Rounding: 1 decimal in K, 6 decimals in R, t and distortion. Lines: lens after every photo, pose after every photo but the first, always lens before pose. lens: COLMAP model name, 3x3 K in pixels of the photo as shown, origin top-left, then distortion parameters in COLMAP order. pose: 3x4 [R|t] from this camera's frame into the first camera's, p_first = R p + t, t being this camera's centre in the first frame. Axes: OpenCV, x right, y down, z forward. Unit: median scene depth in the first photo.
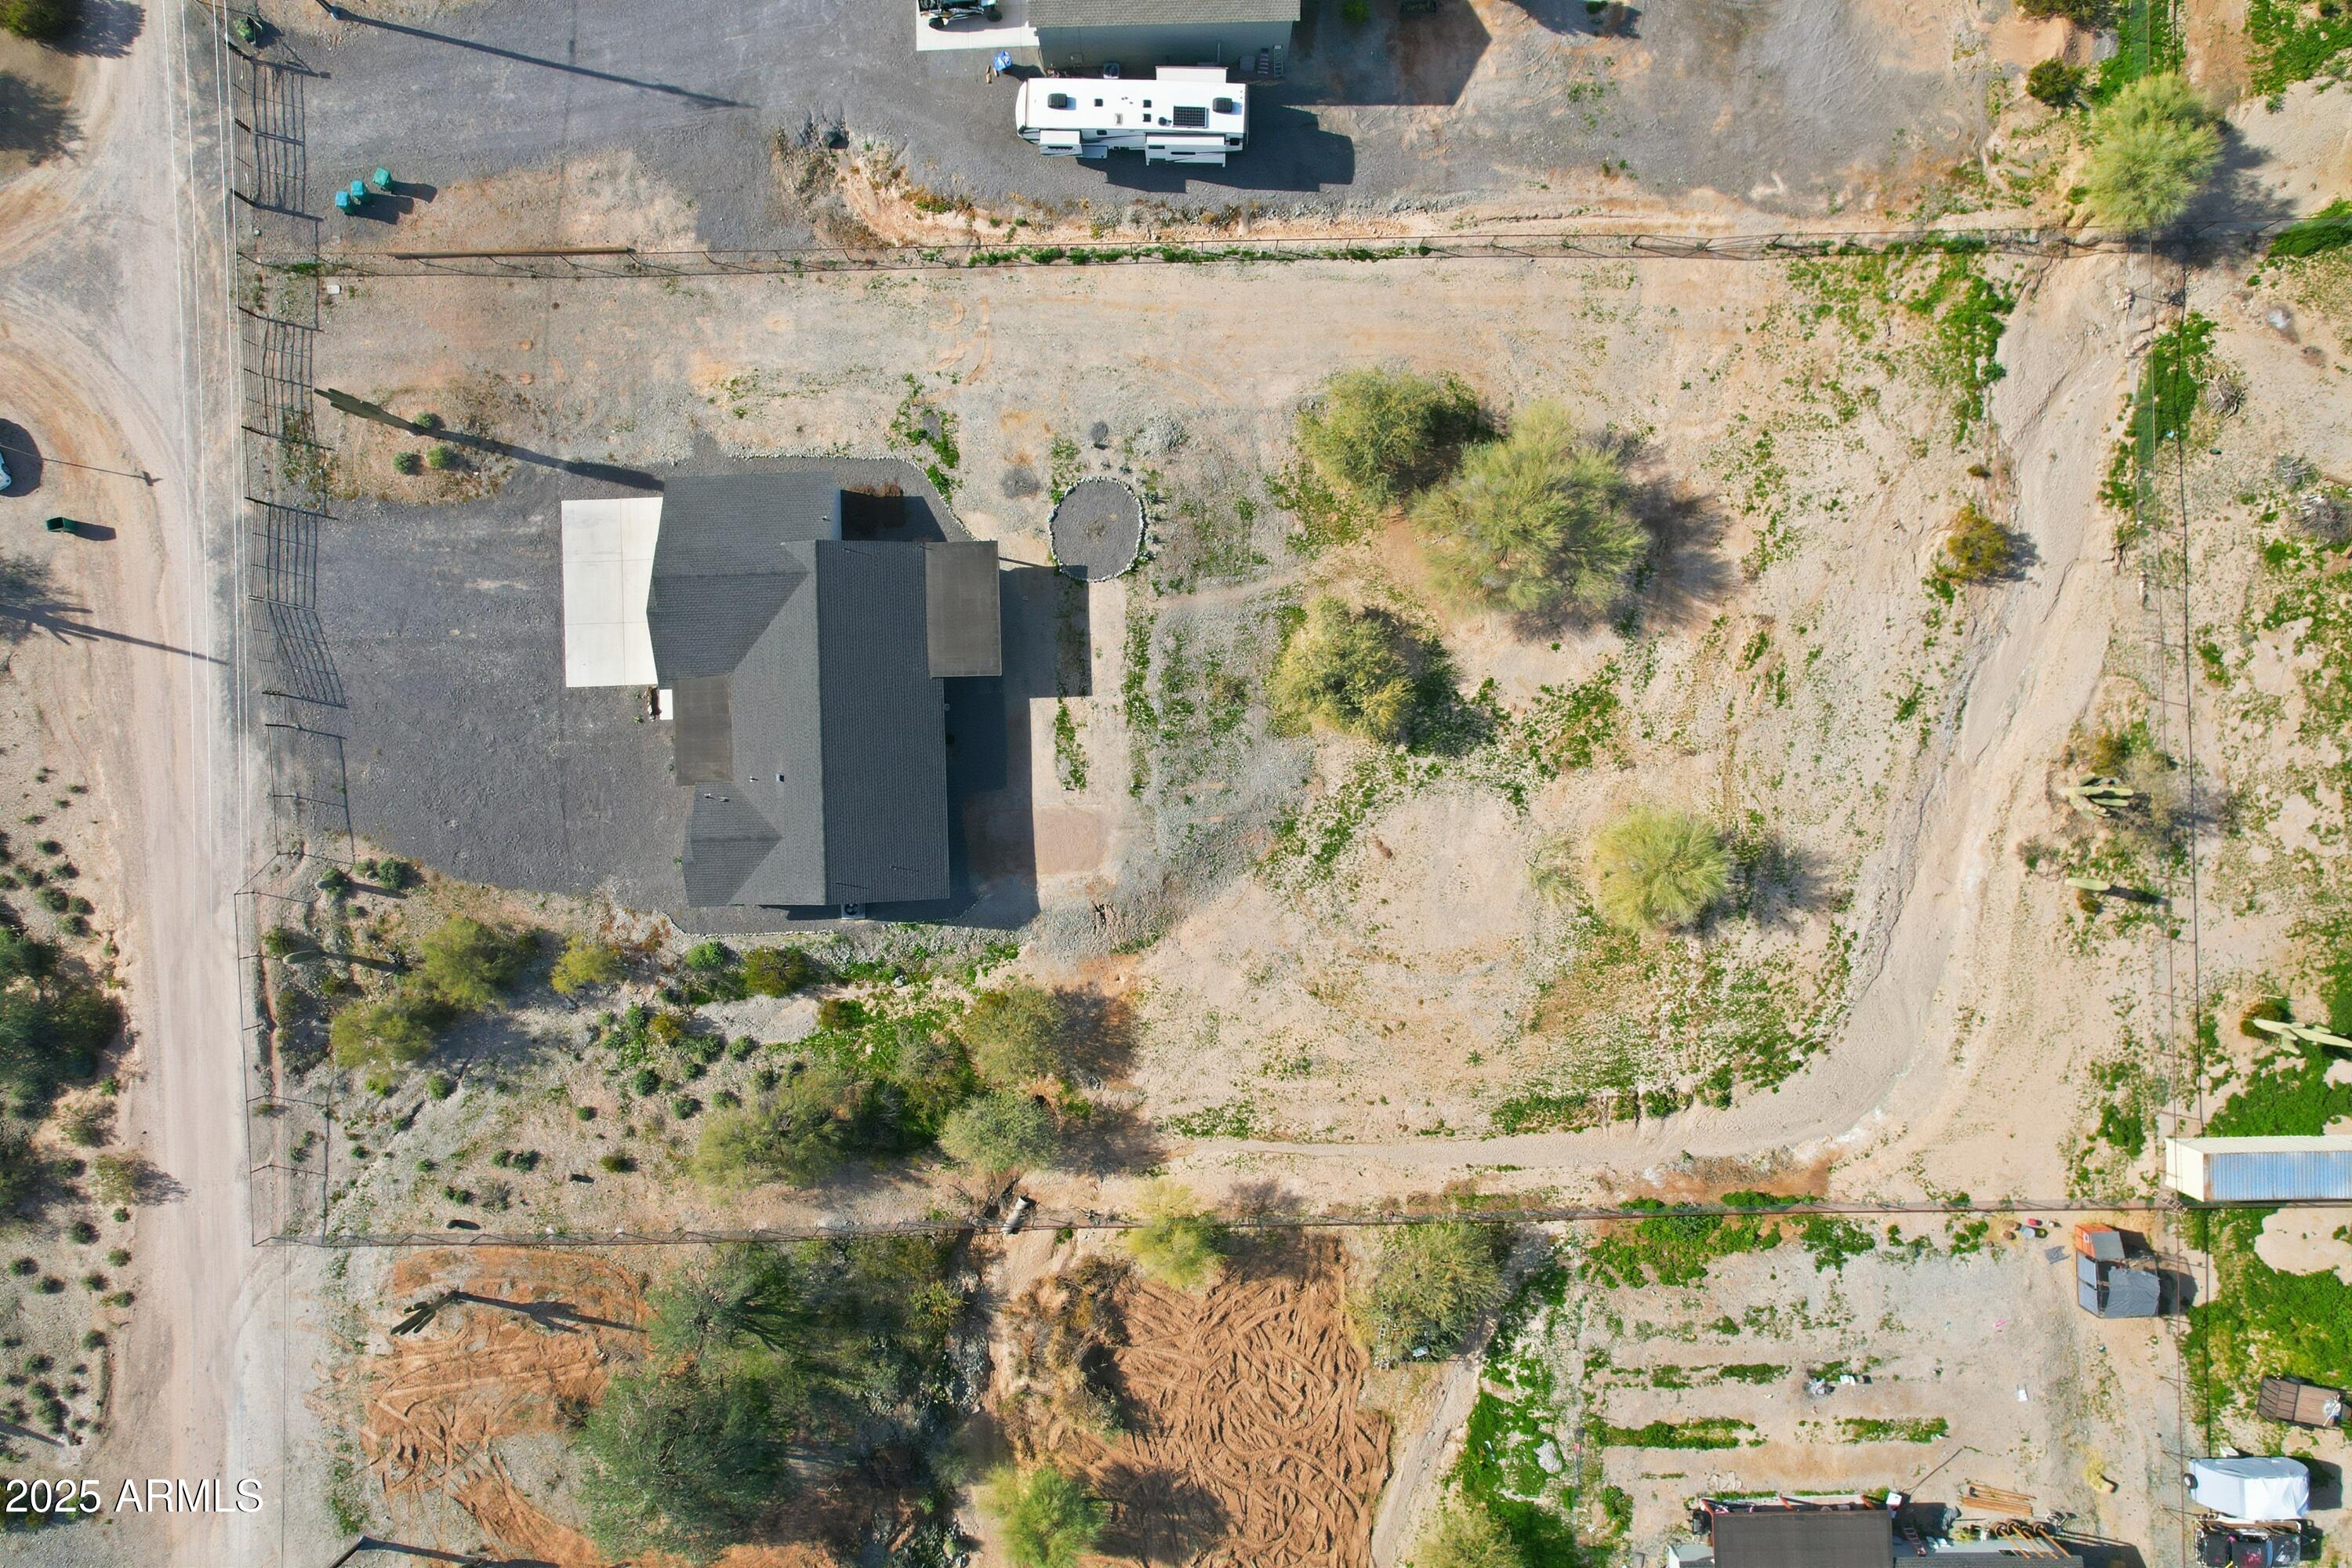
lens RADIAL K [[1469.2, 0, 1170.1], [0, 1469.2, 782.6], [0, 0, 1]] dist [-0.083444, 0.074649]
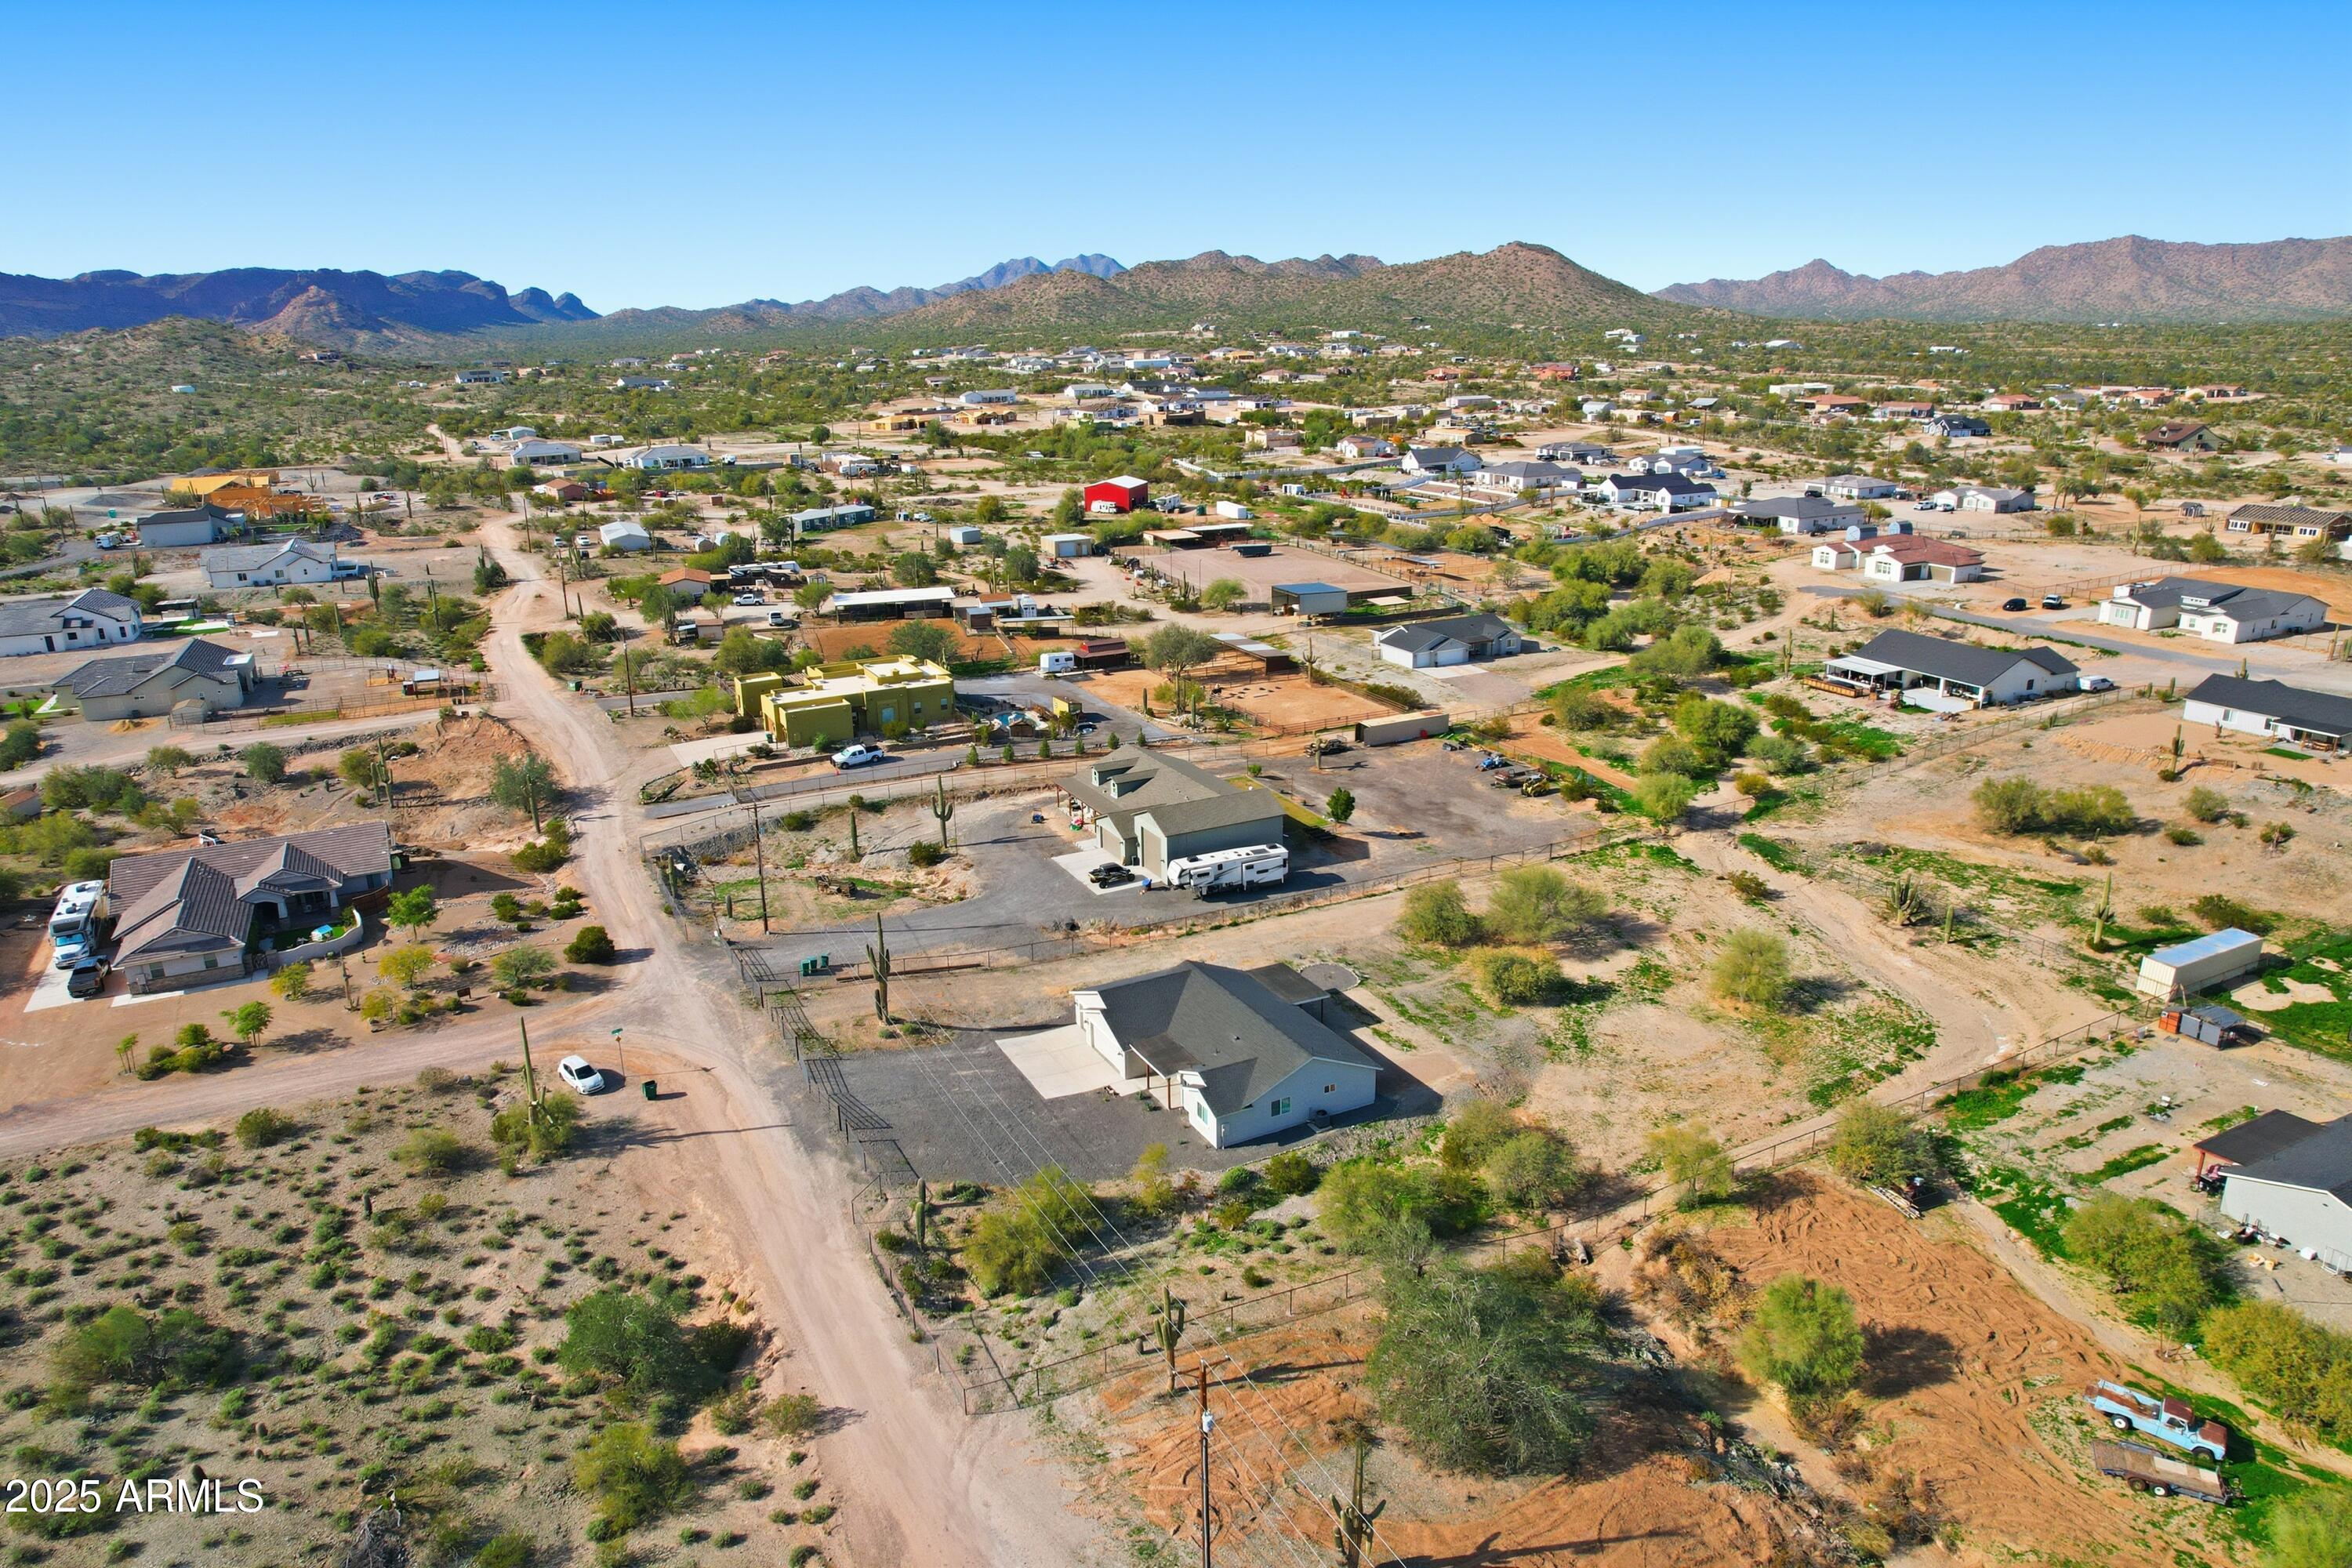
lens RADIAL K [[1486.9, 0, 1166.1], [0, 1486.9, 833.5], [0, 0, 1]] dist [-0.072184, 0.063686]
pose [[0.900643, -0.145064, 0.409631, -0.836059], [0.434548, 0.293829, -0.851371, 1.059999], [0.003142, 0.944786, 0.327672, 0.331050]]
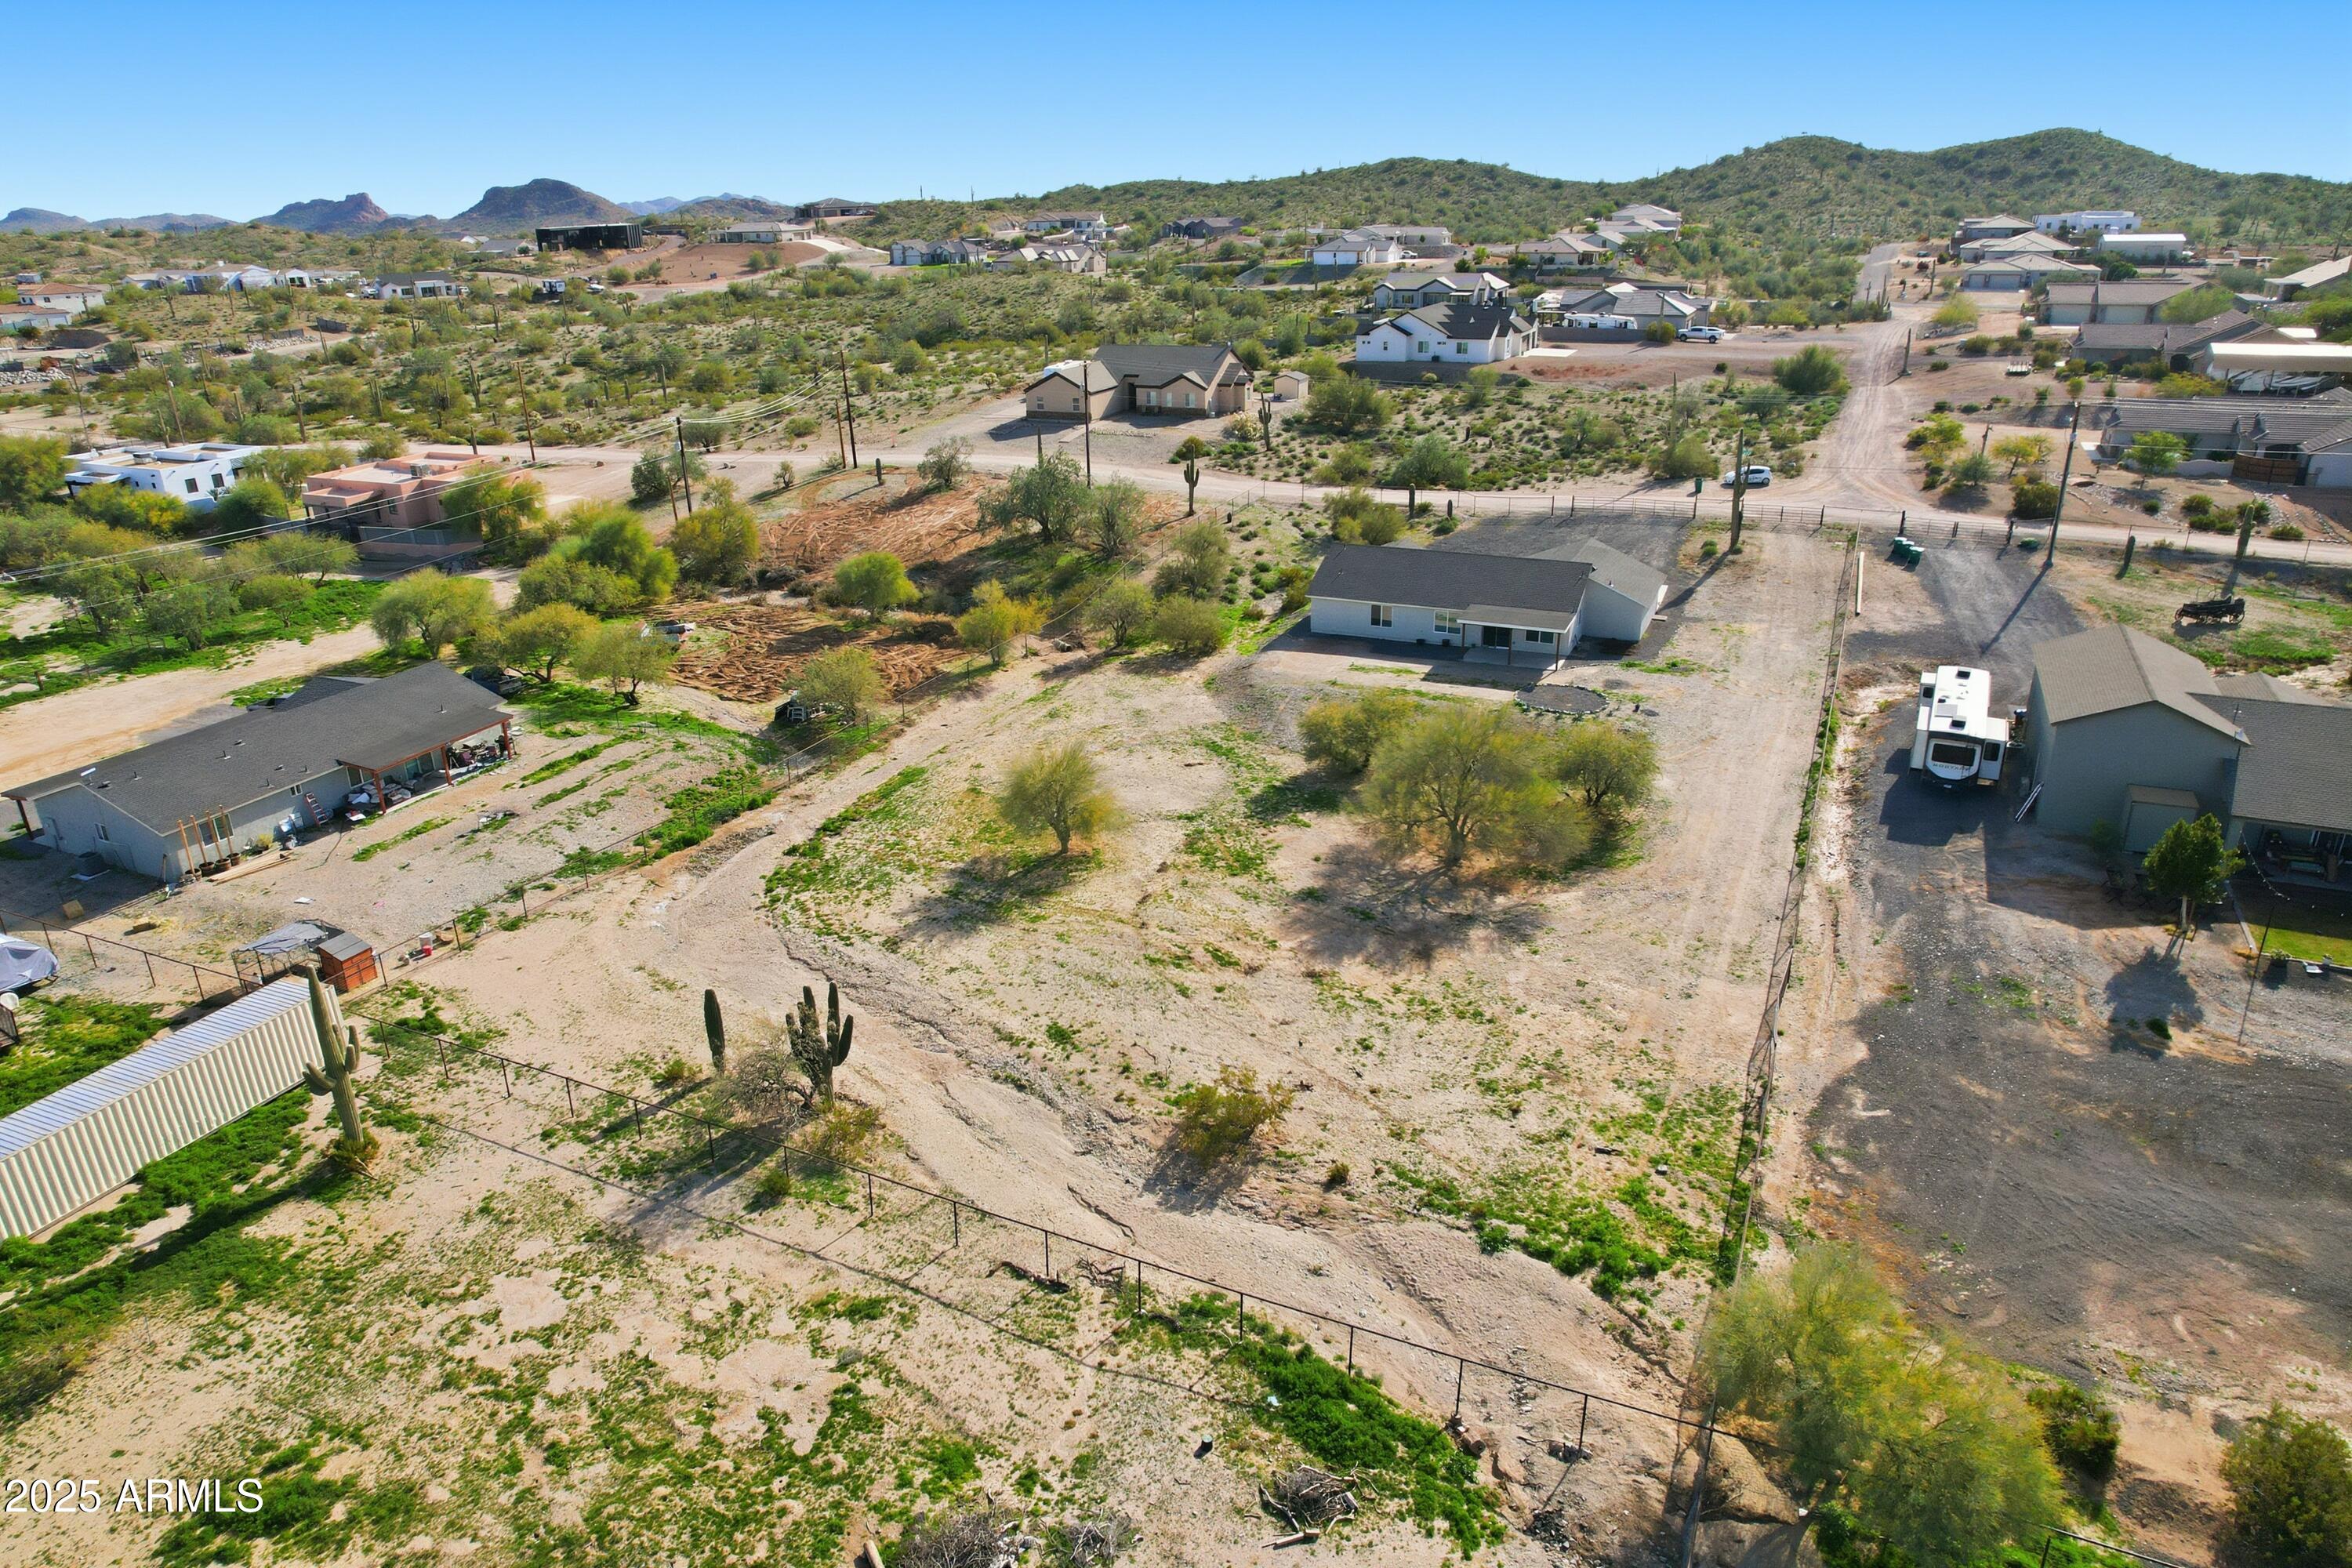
lens RADIAL K [[1506.8, 0, 1159.6], [0, 1506.8, 768.4], [0, 0, 1]] dist [-0.077327, 0.067340]
pose [[-0.444771, 0.351239, -0.823899, 1.058375], [-0.895130, -0.143154, 0.422196, -0.391771], [0.030347, 0.925277, 0.378075, 0.602753]]
